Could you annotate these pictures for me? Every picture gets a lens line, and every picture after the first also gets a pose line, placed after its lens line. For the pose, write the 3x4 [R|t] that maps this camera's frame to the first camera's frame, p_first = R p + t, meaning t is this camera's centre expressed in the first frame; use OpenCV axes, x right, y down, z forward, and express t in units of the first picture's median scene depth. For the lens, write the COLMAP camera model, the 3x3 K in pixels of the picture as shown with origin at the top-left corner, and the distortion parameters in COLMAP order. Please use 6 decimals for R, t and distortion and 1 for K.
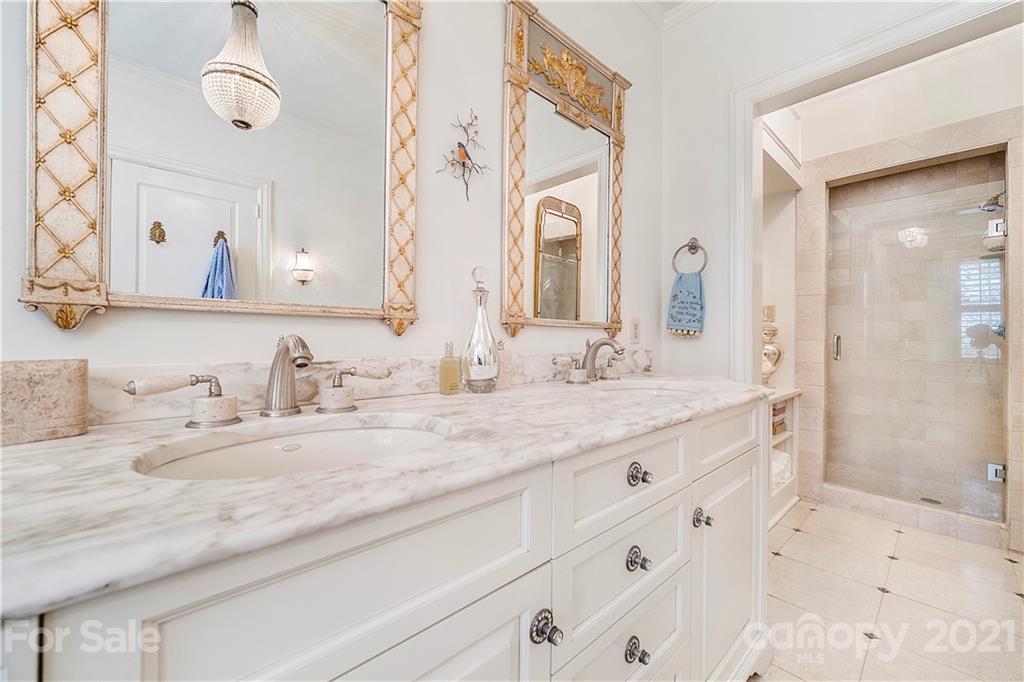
lens RADIAL K [[406.1, 0, 512.3], [0, 406.1, 340.8], [0, 0, 1]] dist [0.002487, -0.000078]
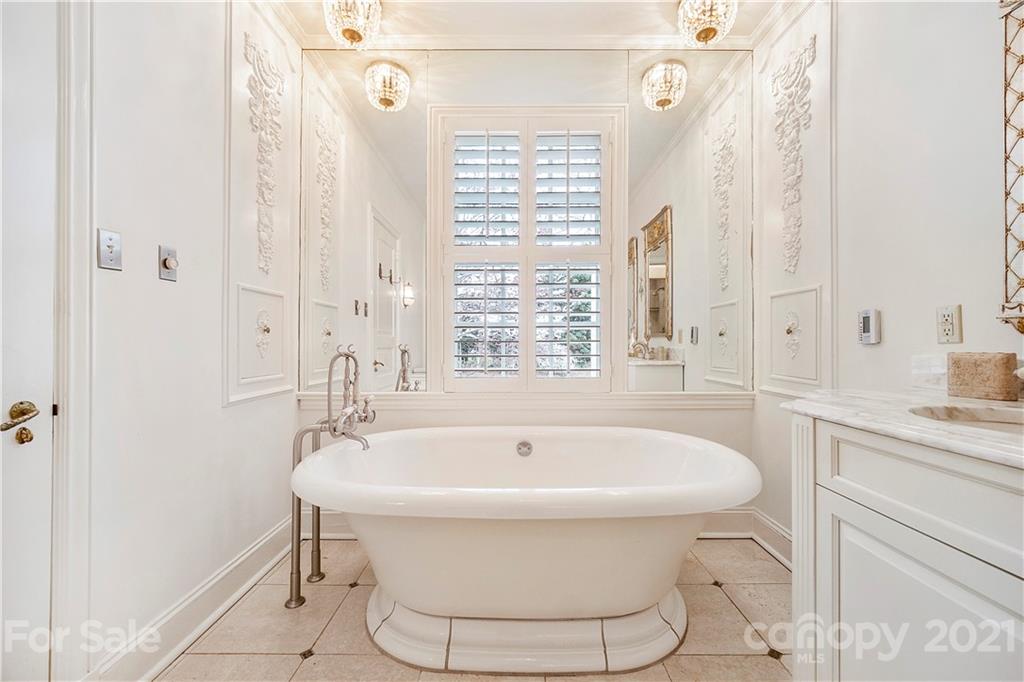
lens RADIAL K [[406.1, 0, 512.1], [0, 406.1, 342.4], [0, 0, 1]] dist [0.002487, -0.000078]
pose [[-0.684651, -0.007997, -0.728827, 1.391647], [-0.001223, 0.999951, -0.009824, 0.021842], [0.728870, -0.005834, -0.684627, 0.677606]]
